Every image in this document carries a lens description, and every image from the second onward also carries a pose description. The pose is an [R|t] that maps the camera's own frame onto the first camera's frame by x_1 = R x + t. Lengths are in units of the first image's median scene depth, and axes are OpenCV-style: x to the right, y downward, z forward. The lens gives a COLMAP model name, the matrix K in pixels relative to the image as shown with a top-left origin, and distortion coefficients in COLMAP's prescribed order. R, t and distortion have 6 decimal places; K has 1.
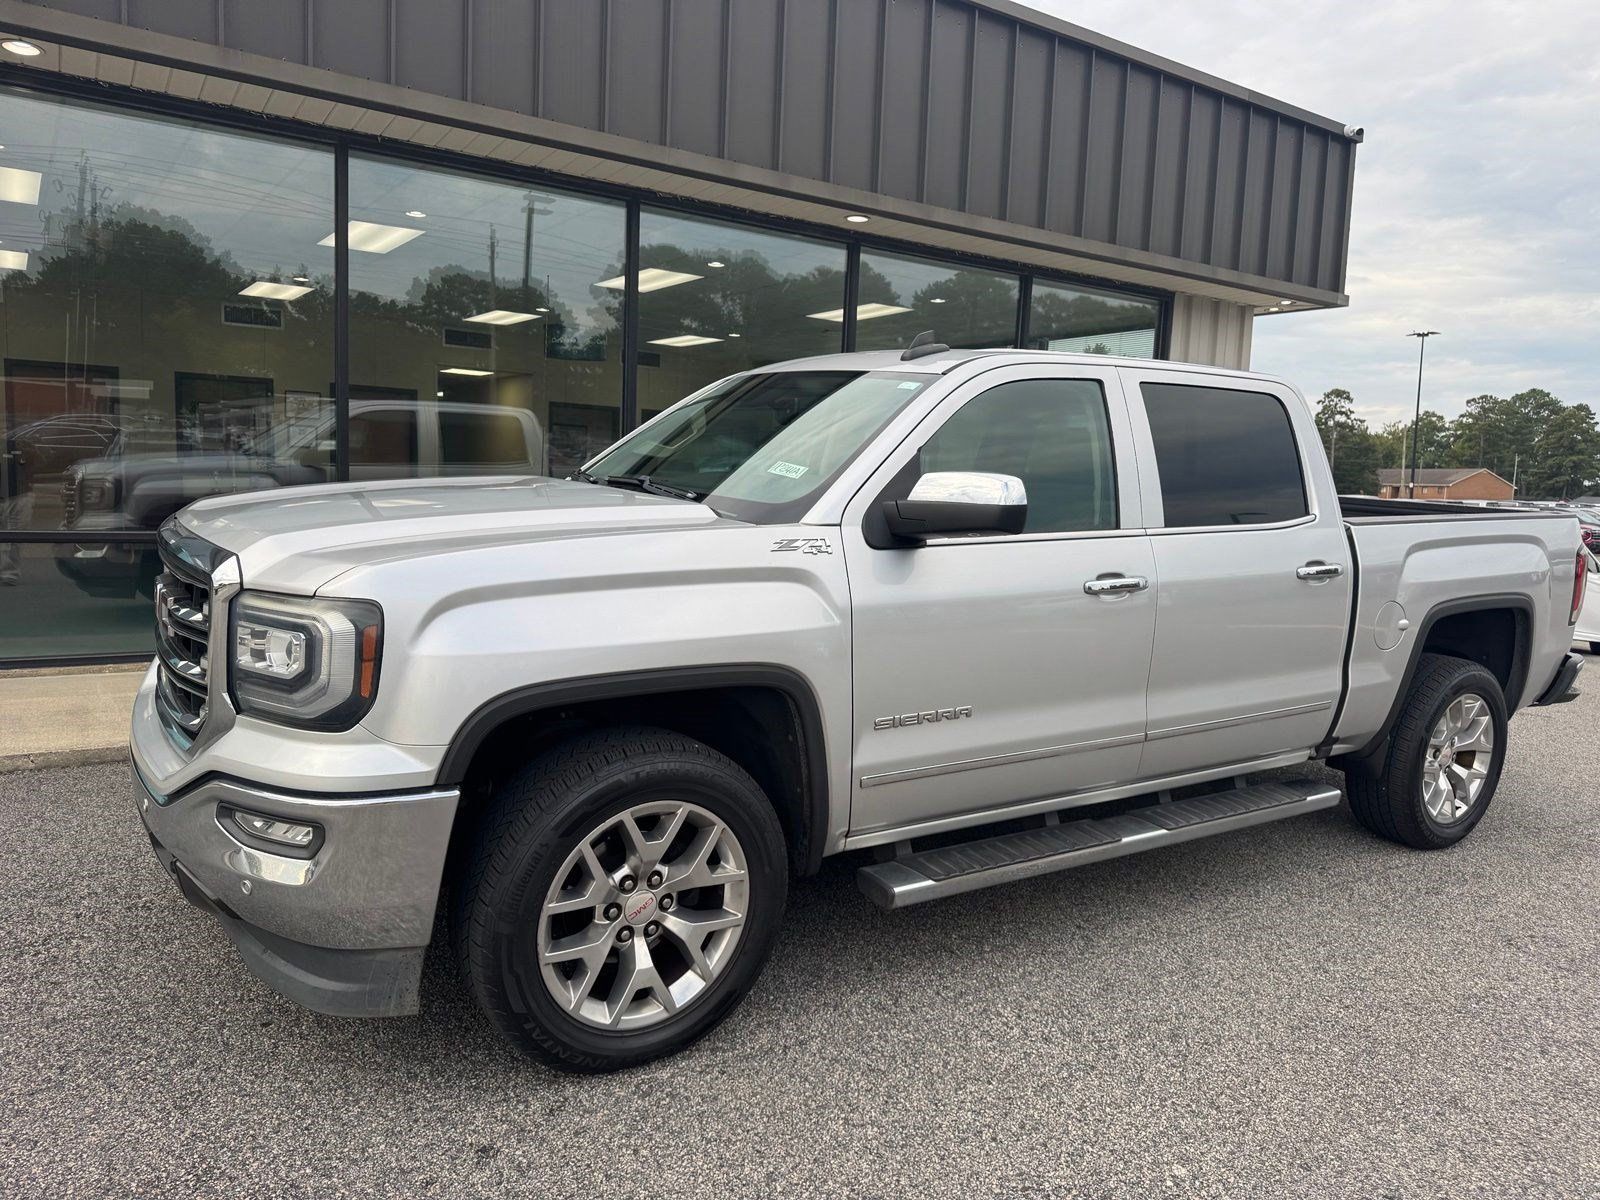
lens RADIAL K [[1147.3, 0, 805.3], [0, 1147.3, 581.2], [0, 0, 1]] dist [0.024300, -0.029912]
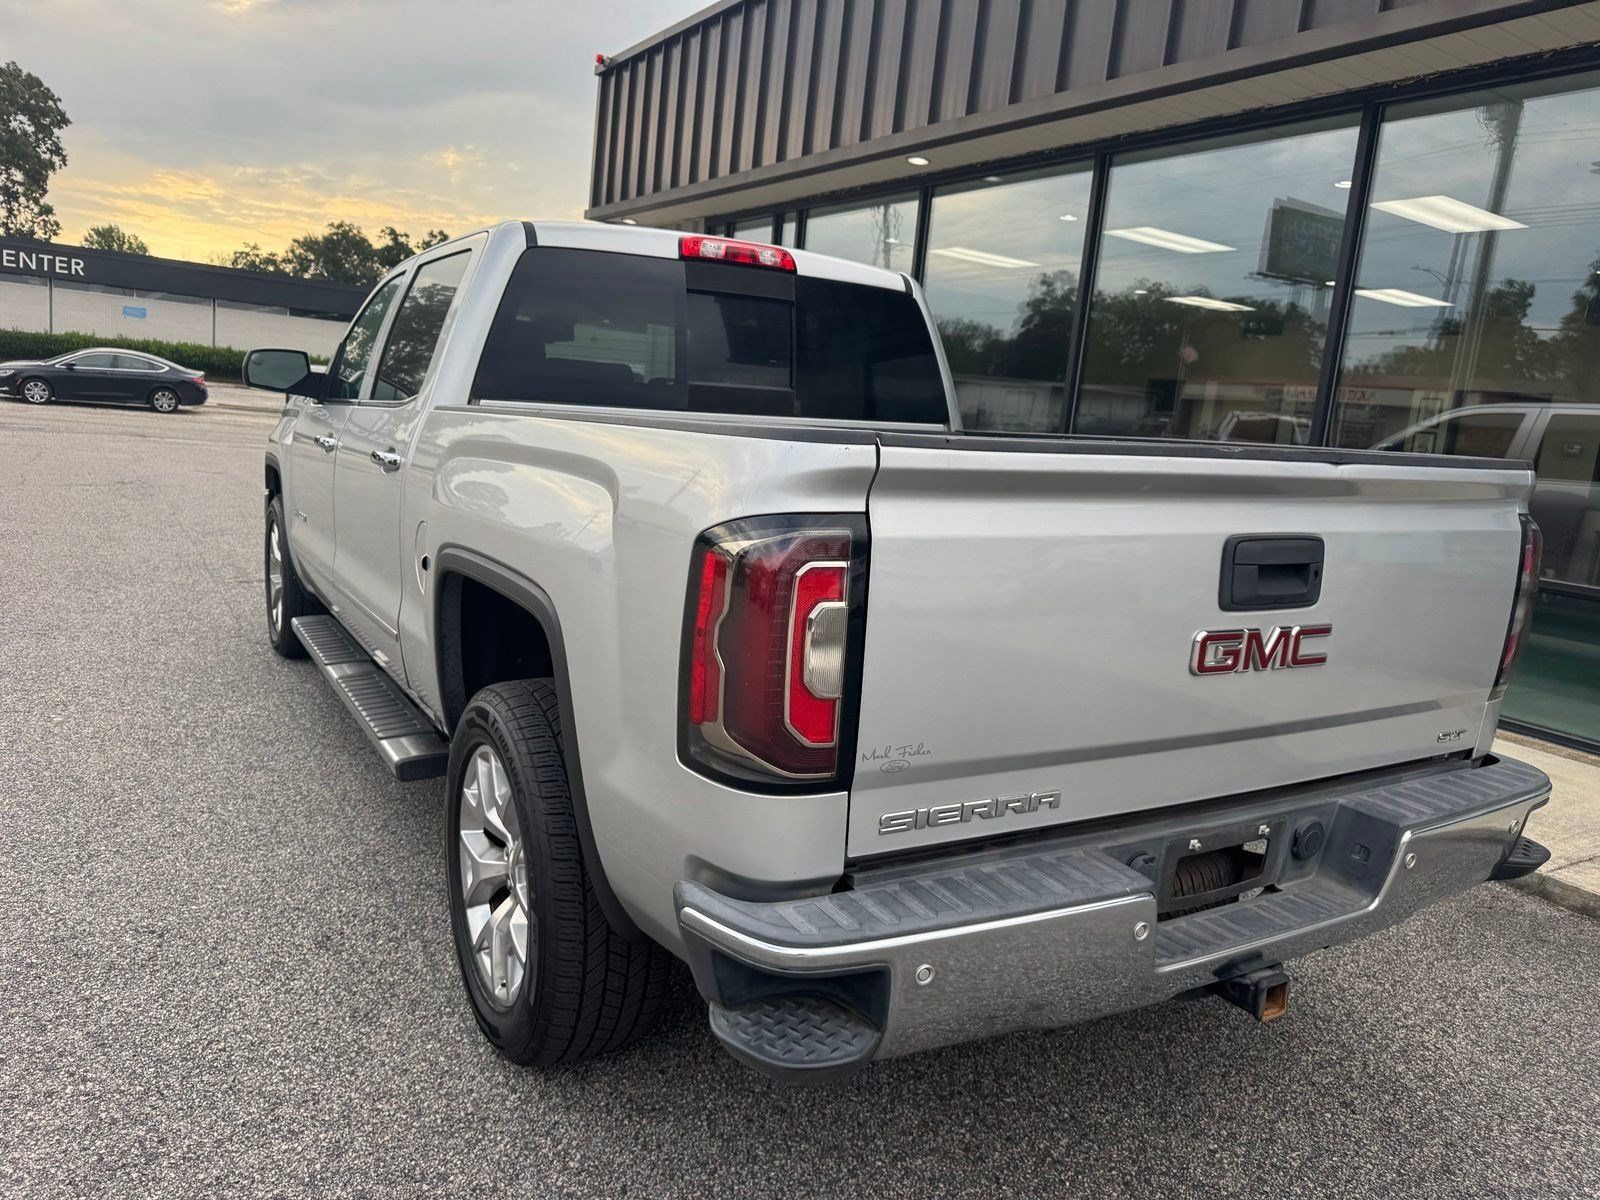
lens RADIAL K [[1161.5, 0, 804.8], [0, 1161.5, 607.1], [0, 0, 1]] dist [-0.003579, -0.004933]
pose [[-0.051968, 0.123824, -0.990943, 1.442667], [-0.183720, 0.974162, 0.131362, -0.078599], [0.981604, 0.188882, -0.027876, 1.532516]]
